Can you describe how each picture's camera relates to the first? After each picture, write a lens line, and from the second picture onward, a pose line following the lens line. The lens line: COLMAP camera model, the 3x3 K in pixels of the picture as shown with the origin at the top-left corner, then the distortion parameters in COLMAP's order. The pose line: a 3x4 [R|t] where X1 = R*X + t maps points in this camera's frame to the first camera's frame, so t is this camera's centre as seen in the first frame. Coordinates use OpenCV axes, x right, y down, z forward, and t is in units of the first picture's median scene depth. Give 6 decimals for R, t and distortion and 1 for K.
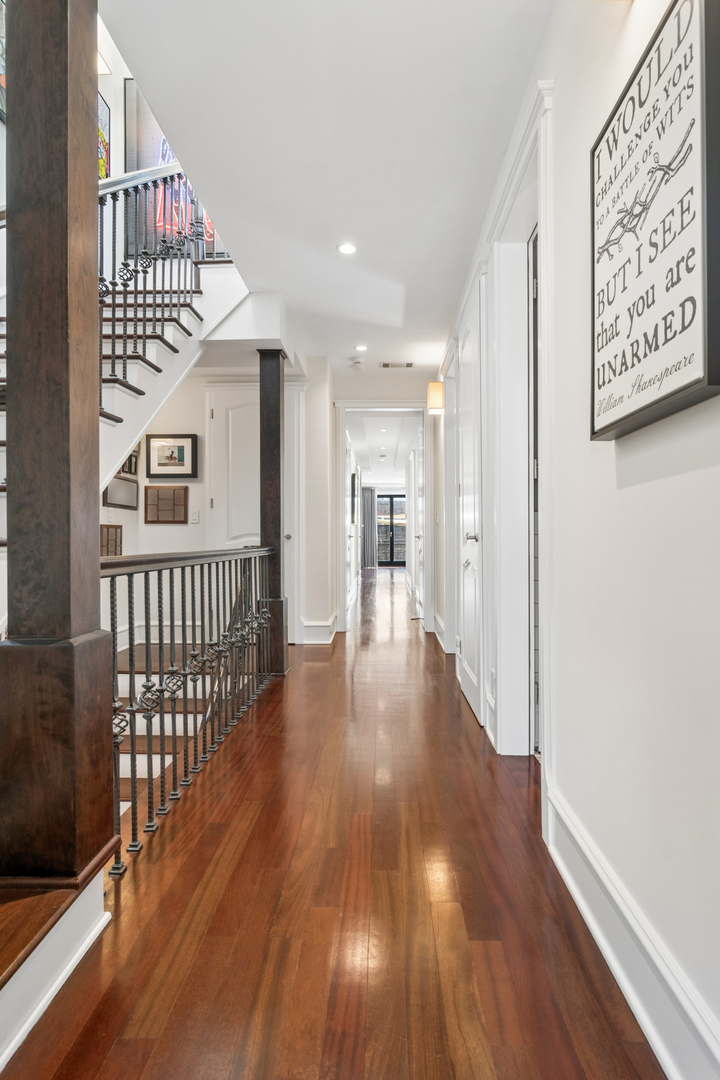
lens RADIAL K [[574.9, 0, 359.8], [0, 574.9, 539.2], [0, 0, 1]] dist [0.004499, 0.000692]
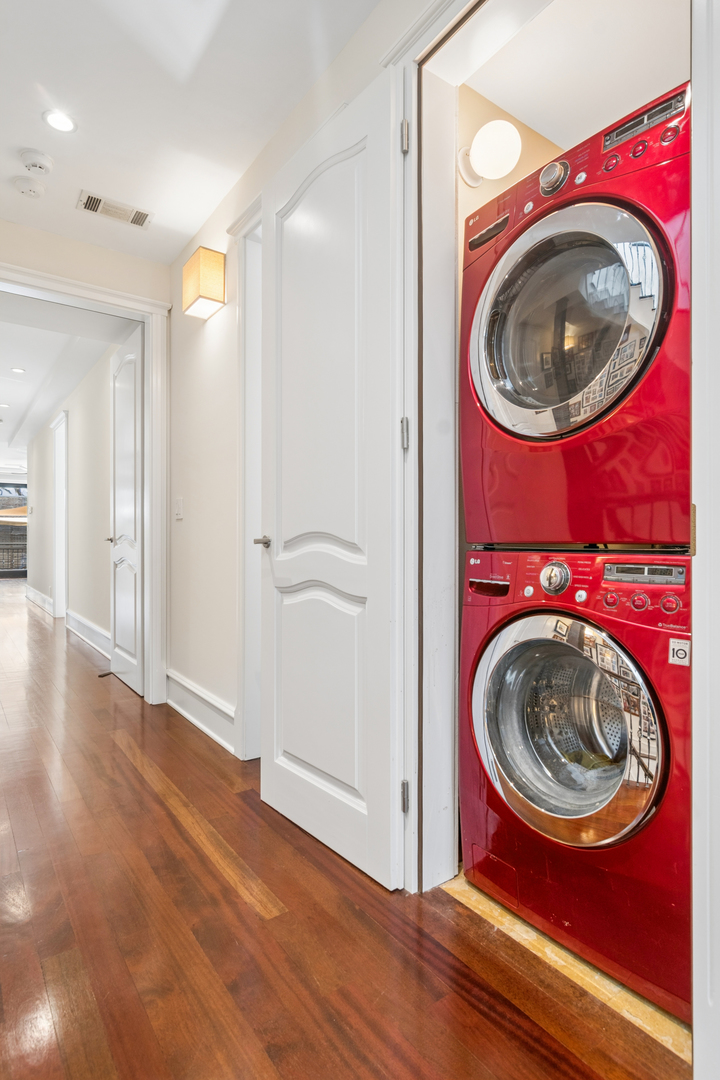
lens RADIAL K [[574.9, 0, 362.1], [0, 574.9, 541.9], [0, 0, 1]] dist [0.004499, 0.000692]
pose [[0.791614, -0.008919, 0.610957, -0.082837], [0.004794, 0.999953, 0.008387, -0.006770], [-0.611003, -0.003710, 0.791620, 0.468932]]
